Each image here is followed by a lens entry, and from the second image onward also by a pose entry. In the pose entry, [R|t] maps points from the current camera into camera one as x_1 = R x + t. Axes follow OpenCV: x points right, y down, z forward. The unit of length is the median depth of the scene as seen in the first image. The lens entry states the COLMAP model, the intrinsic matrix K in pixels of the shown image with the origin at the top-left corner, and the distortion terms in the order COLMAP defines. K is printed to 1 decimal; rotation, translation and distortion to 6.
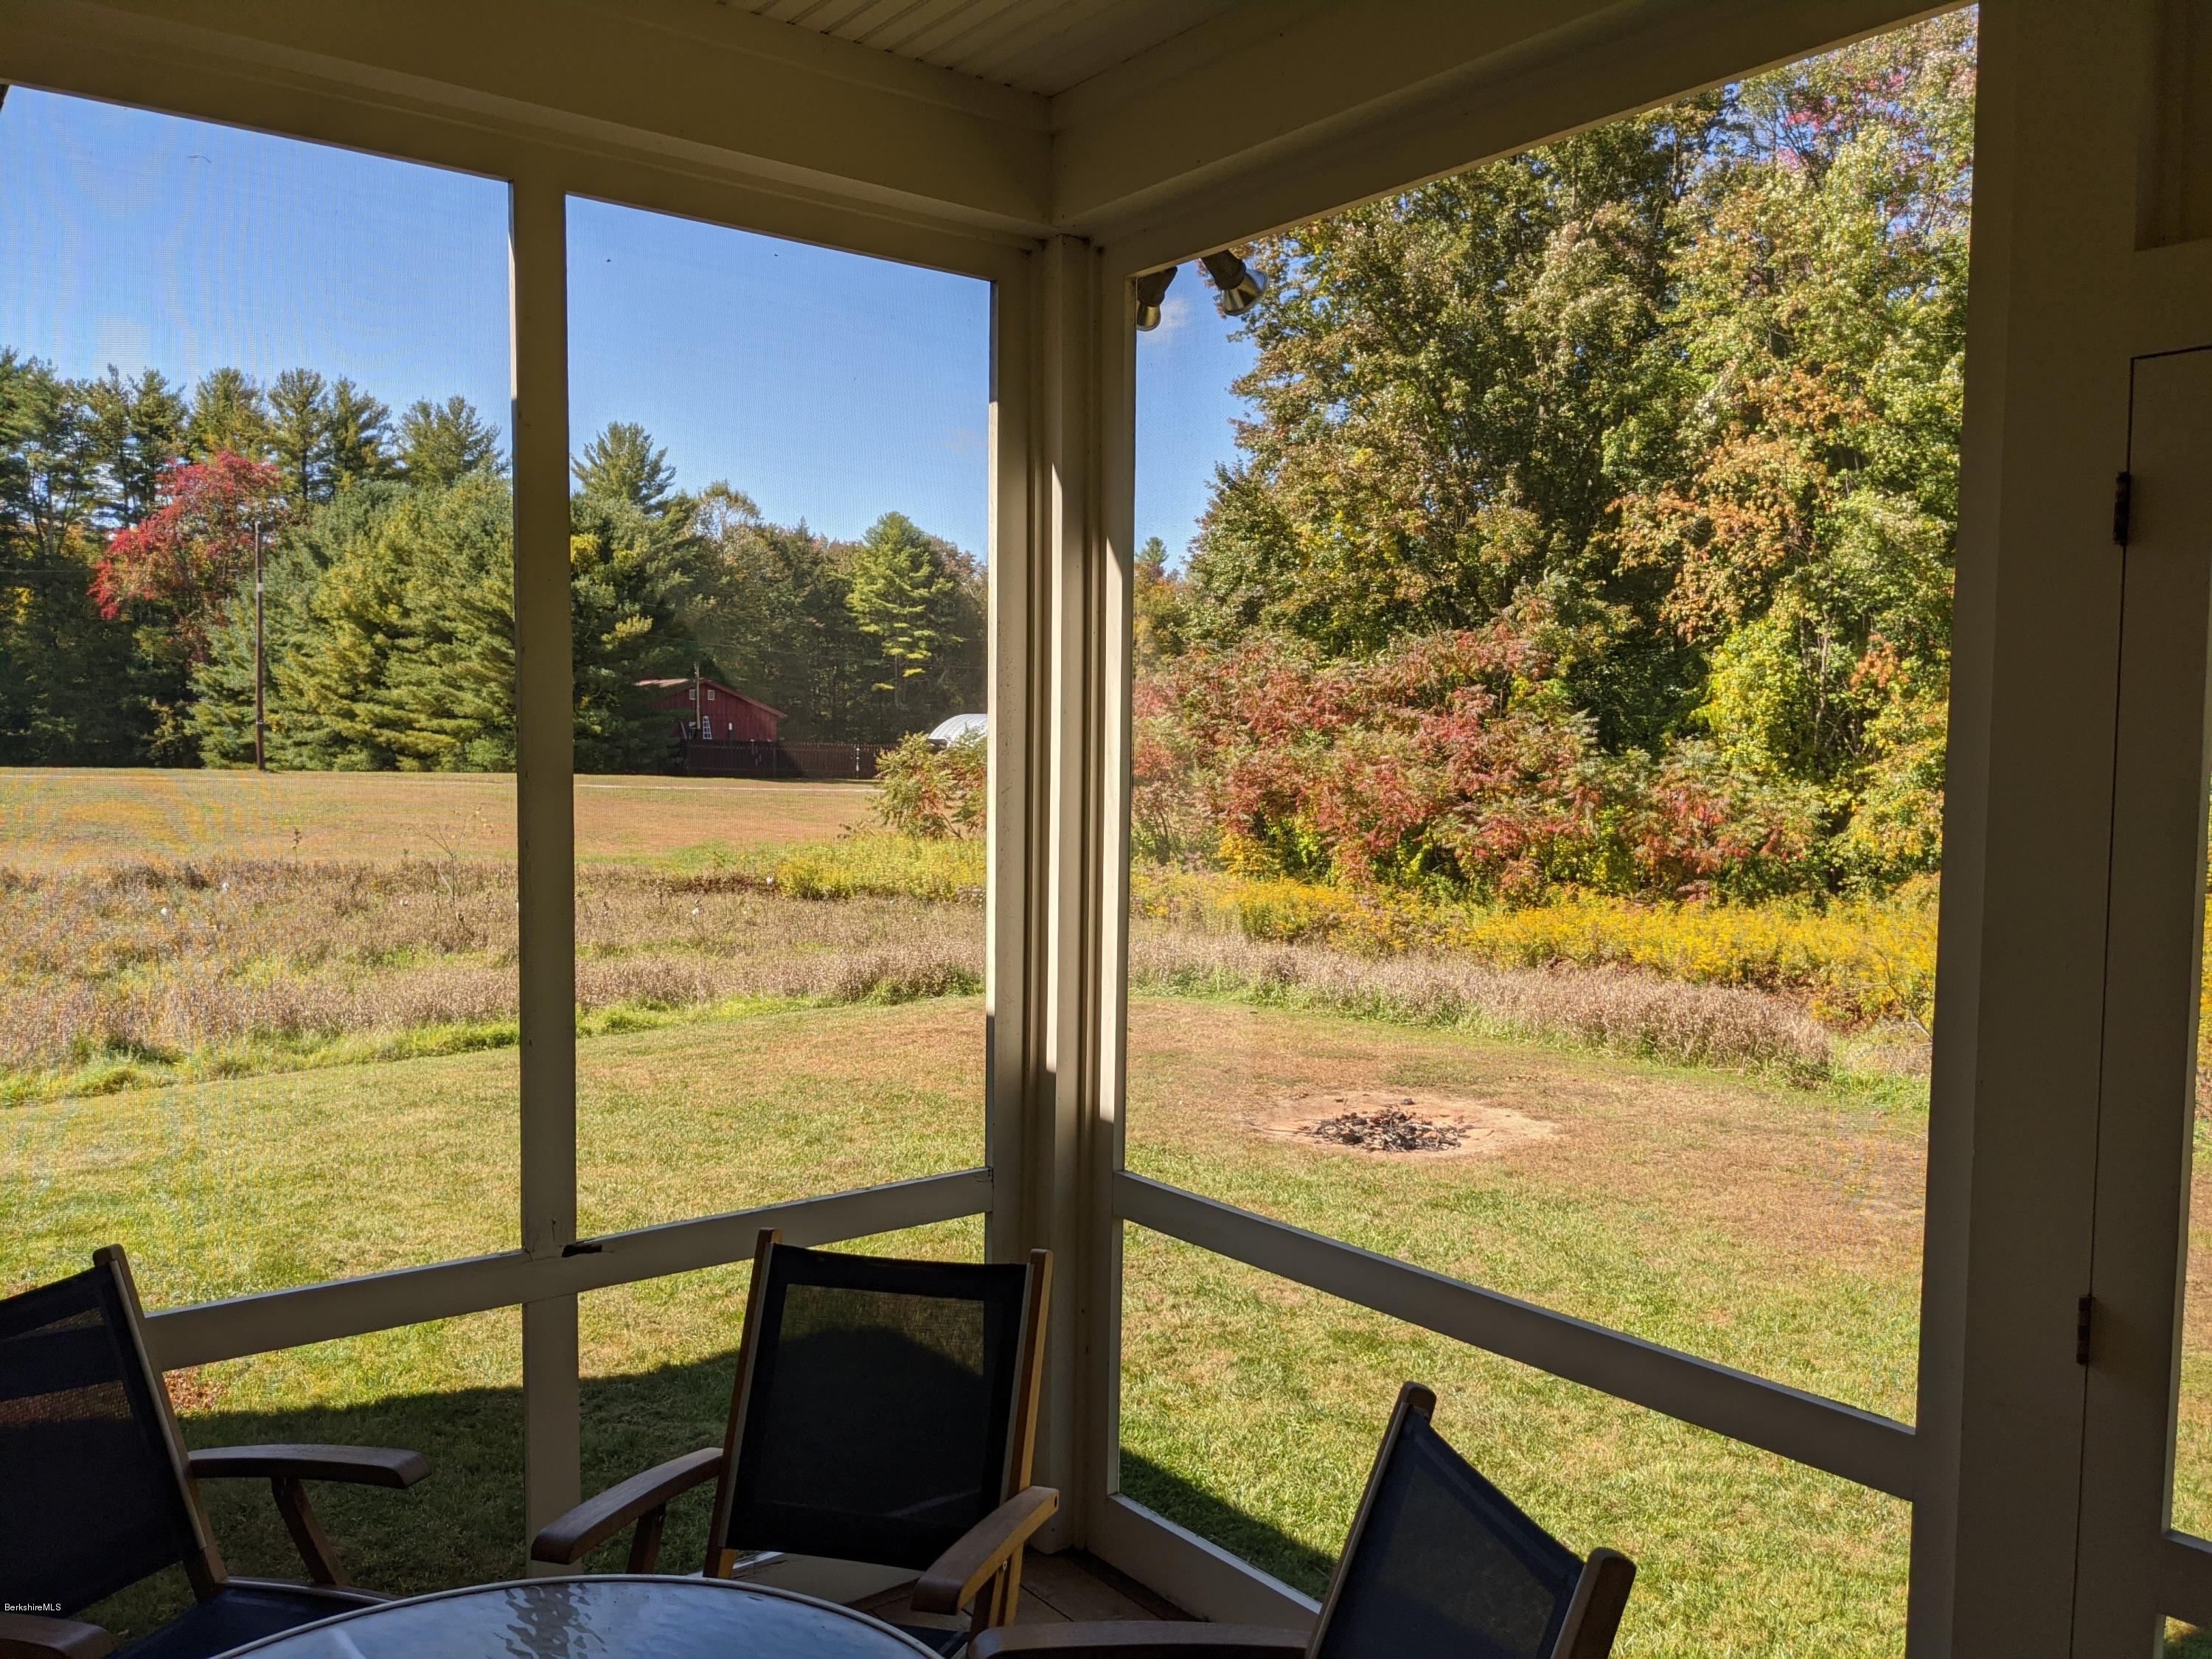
lens RADIAL K [[1733.4, 0, 1100.4], [0, 1733.4, 821.6], [0, 0, 1]] dist [0.086532, -0.159384]
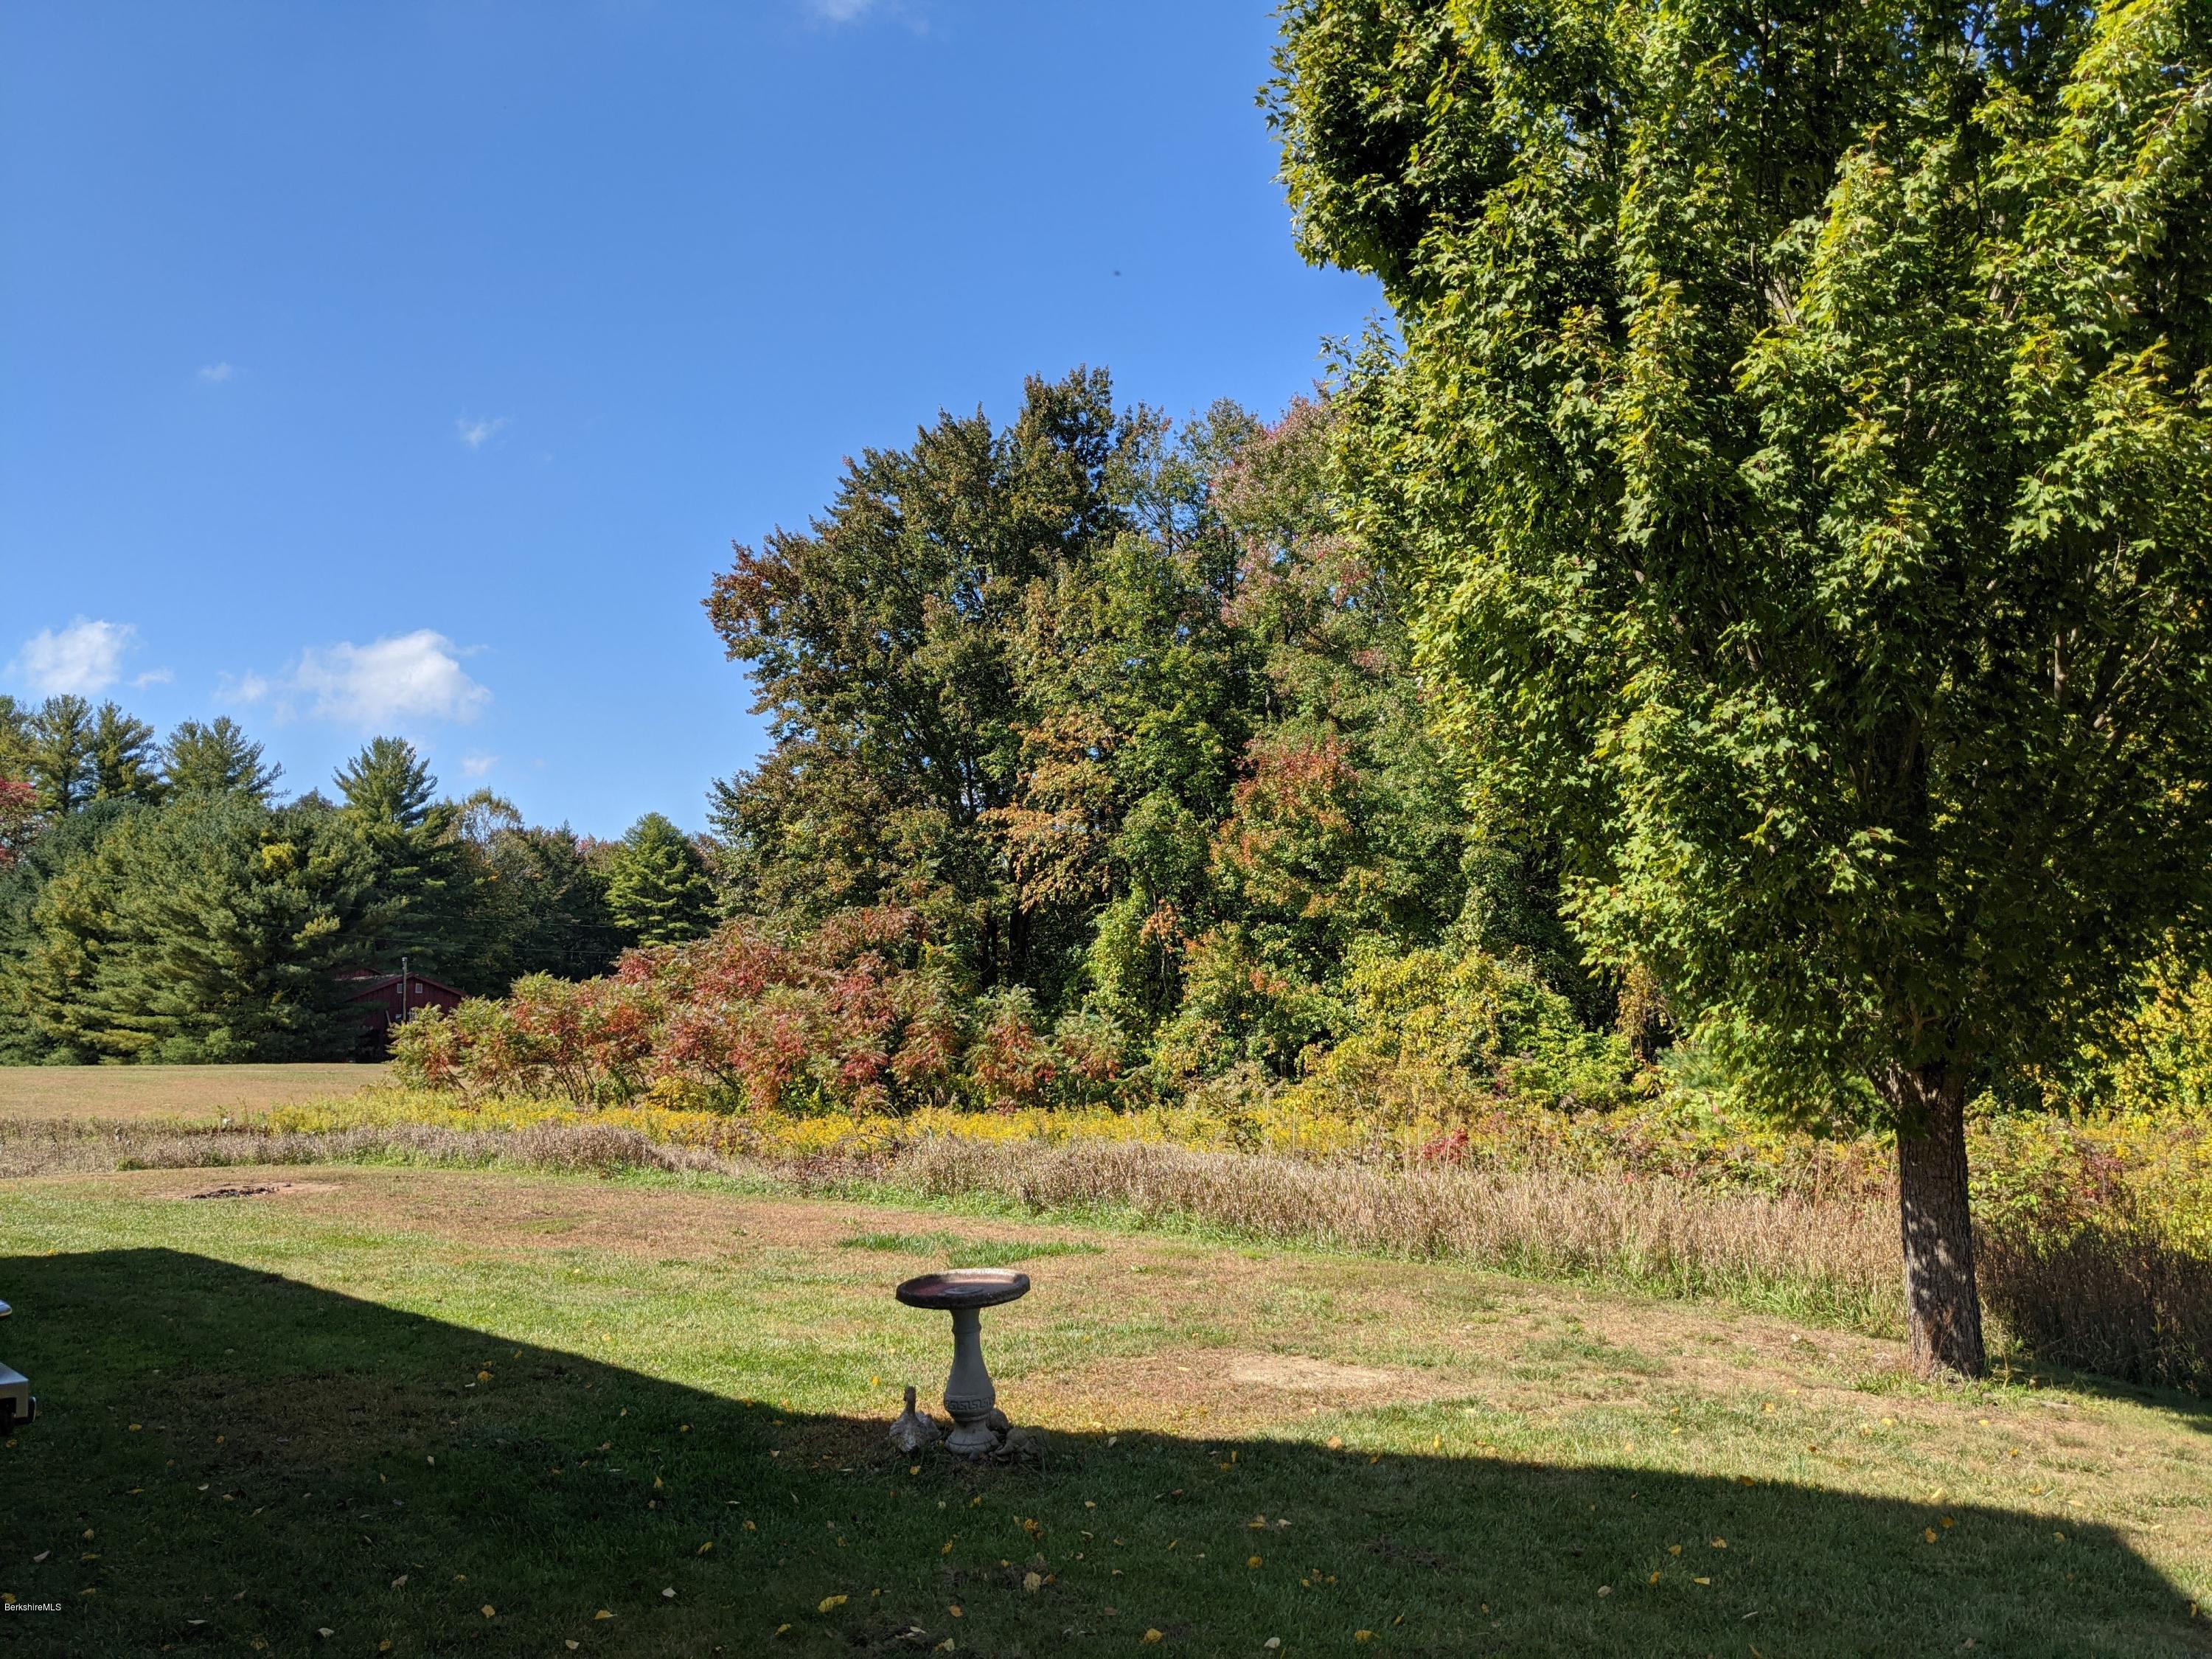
lens RADIAL K [[1733.4, 0, 1100.4], [0, 1733.4, 821.6], [0, 0, 1]] dist [0.086532, -0.159384]
pose [[0.996836, -0.020683, 0.076753, 0.085790], [0.033052, 0.985977, -0.163573, 0.012398], [-0.072294, 0.165592, 0.983541, -0.079786]]
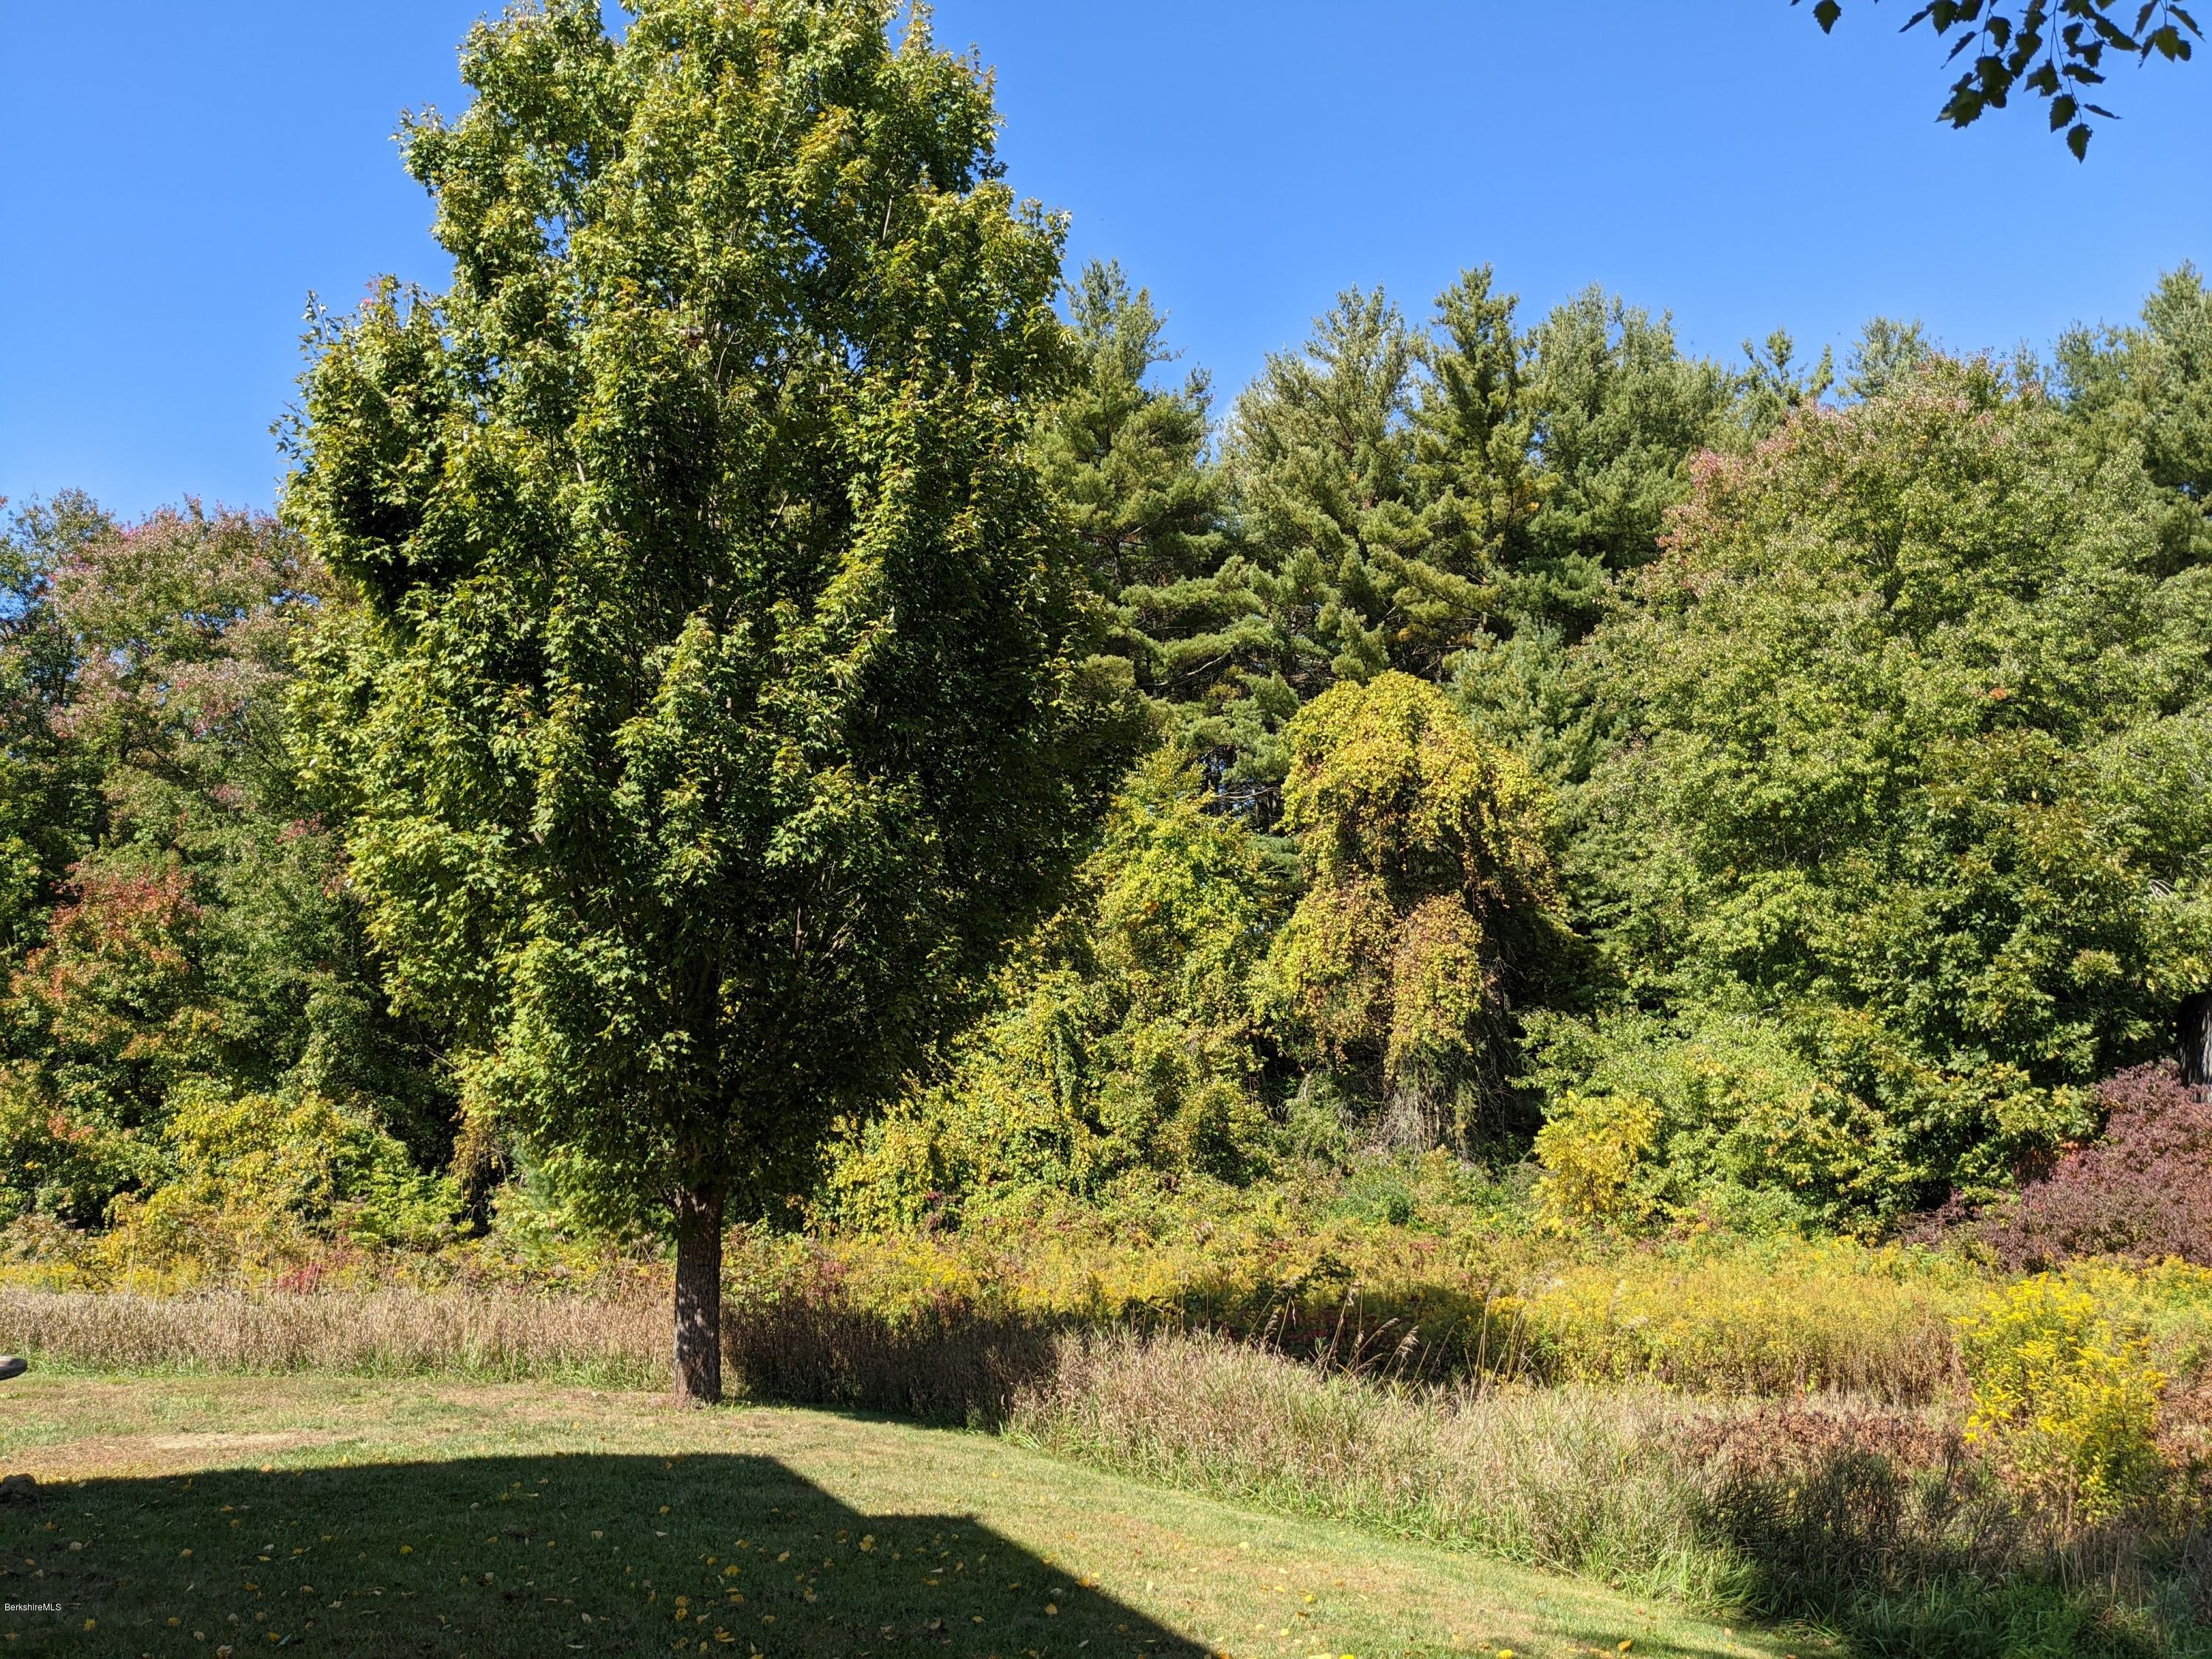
lens RADIAL K [[1714.6, 0, 1111.8], [0, 1714.6, 843.9], [0, 0, 1]] dist [0.008993, -0.011611]
pose [[0.745523, 0.083145, 0.661273, 0.074392], [0.068293, 0.977435, -0.199892, 0.013719], [-0.662971, 0.194184, 0.723022, -0.102896]]
